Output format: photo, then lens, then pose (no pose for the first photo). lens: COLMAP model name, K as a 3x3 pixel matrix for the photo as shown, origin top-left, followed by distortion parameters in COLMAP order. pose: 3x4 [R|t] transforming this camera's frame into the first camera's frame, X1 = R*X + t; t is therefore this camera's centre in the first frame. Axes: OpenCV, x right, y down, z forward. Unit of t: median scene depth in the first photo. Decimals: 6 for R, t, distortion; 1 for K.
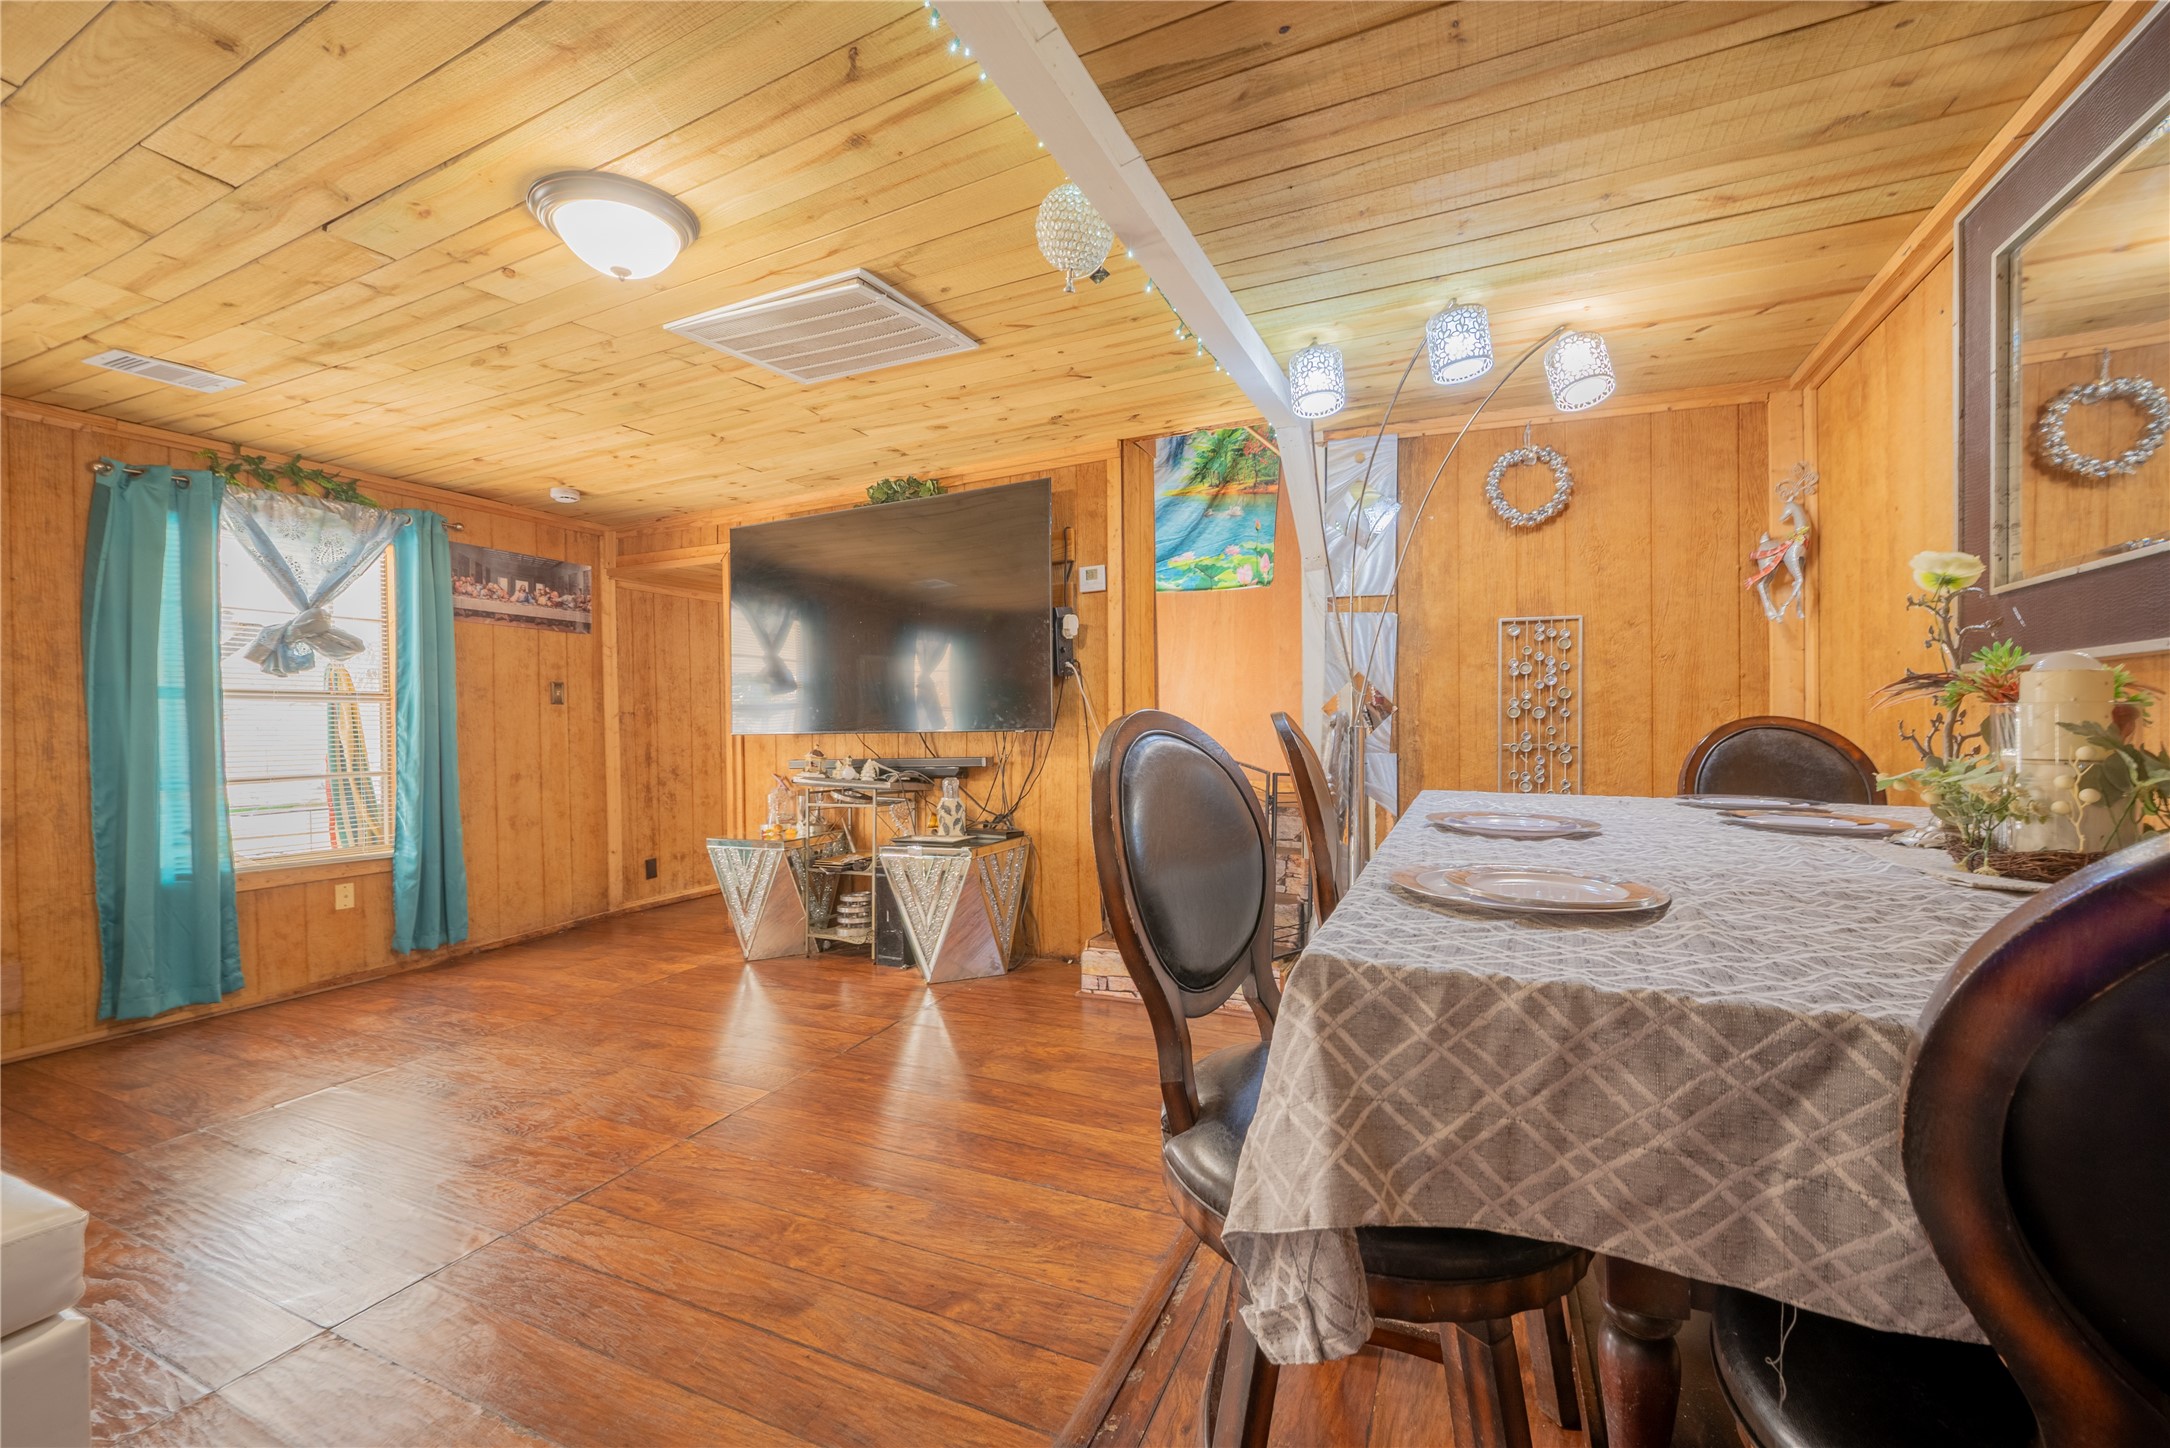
lens RADIAL K [[854.9, 0, 1088.6], [0, 854.9, 728.2], [0, 0, 1]] dist [-0.003642, -0.000283]
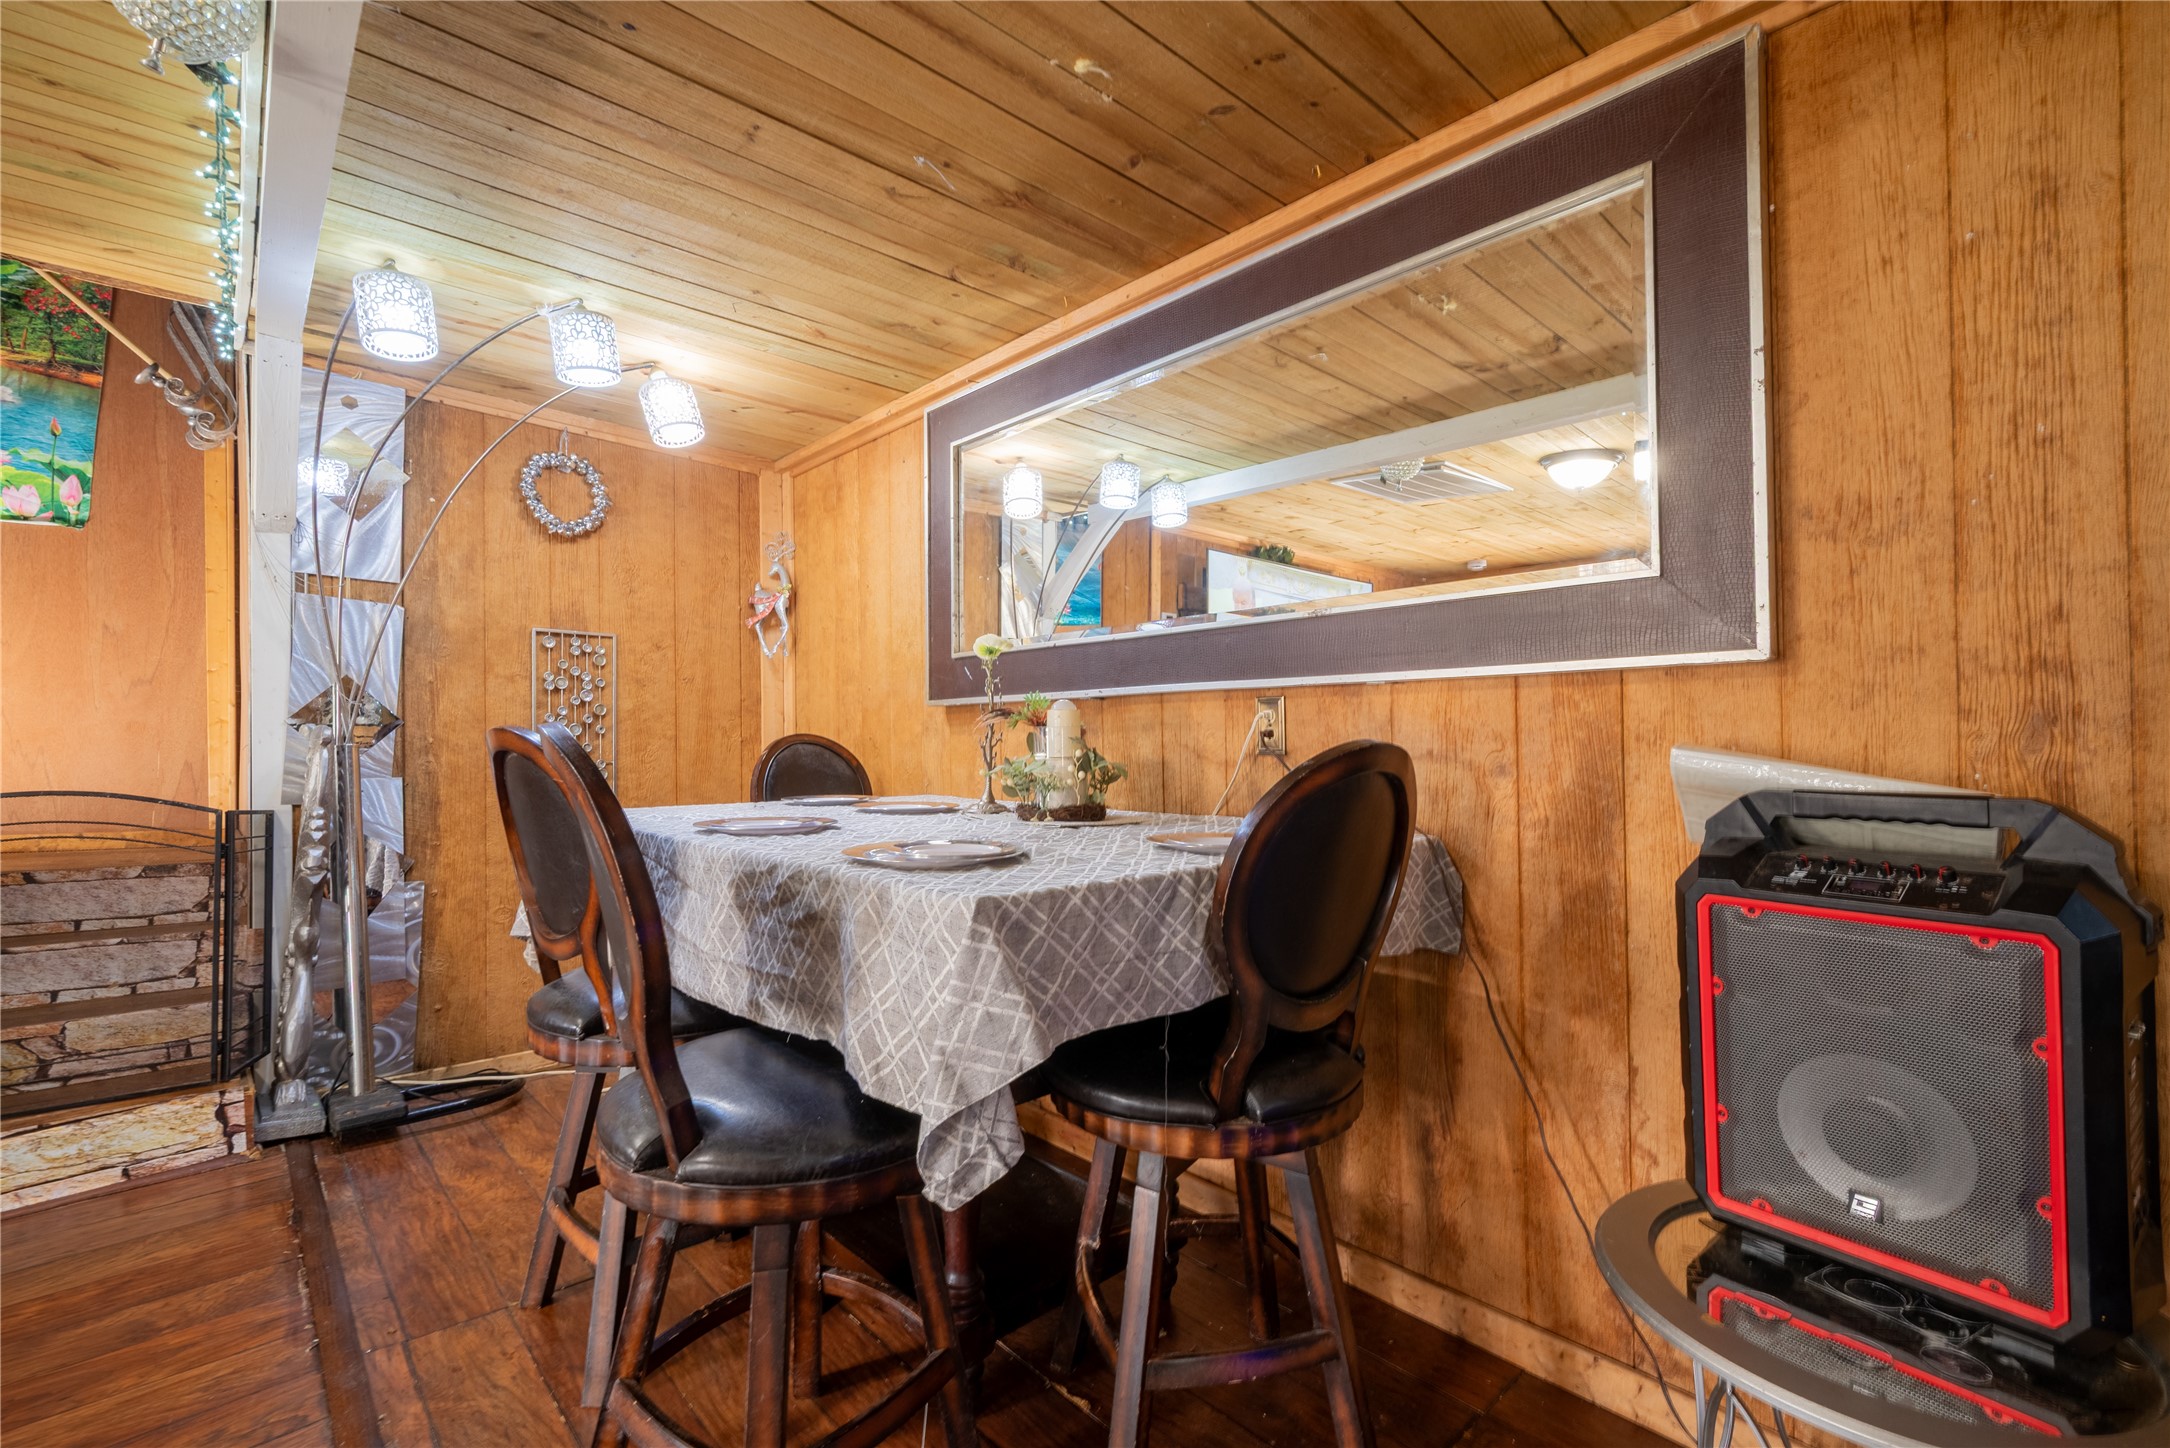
lens RADIAL K [[946.5, 0, 1088.8], [0, 946.5, 722.2], [0, 0, 1]] dist [0.001765, 0.000288]
pose [[0.383359, 0.017129, 0.923440, -0.272959], [0.007812, 0.999732, -0.021787, 0.001934], [-0.923566, 0.015566, 0.383123, 0.054334]]
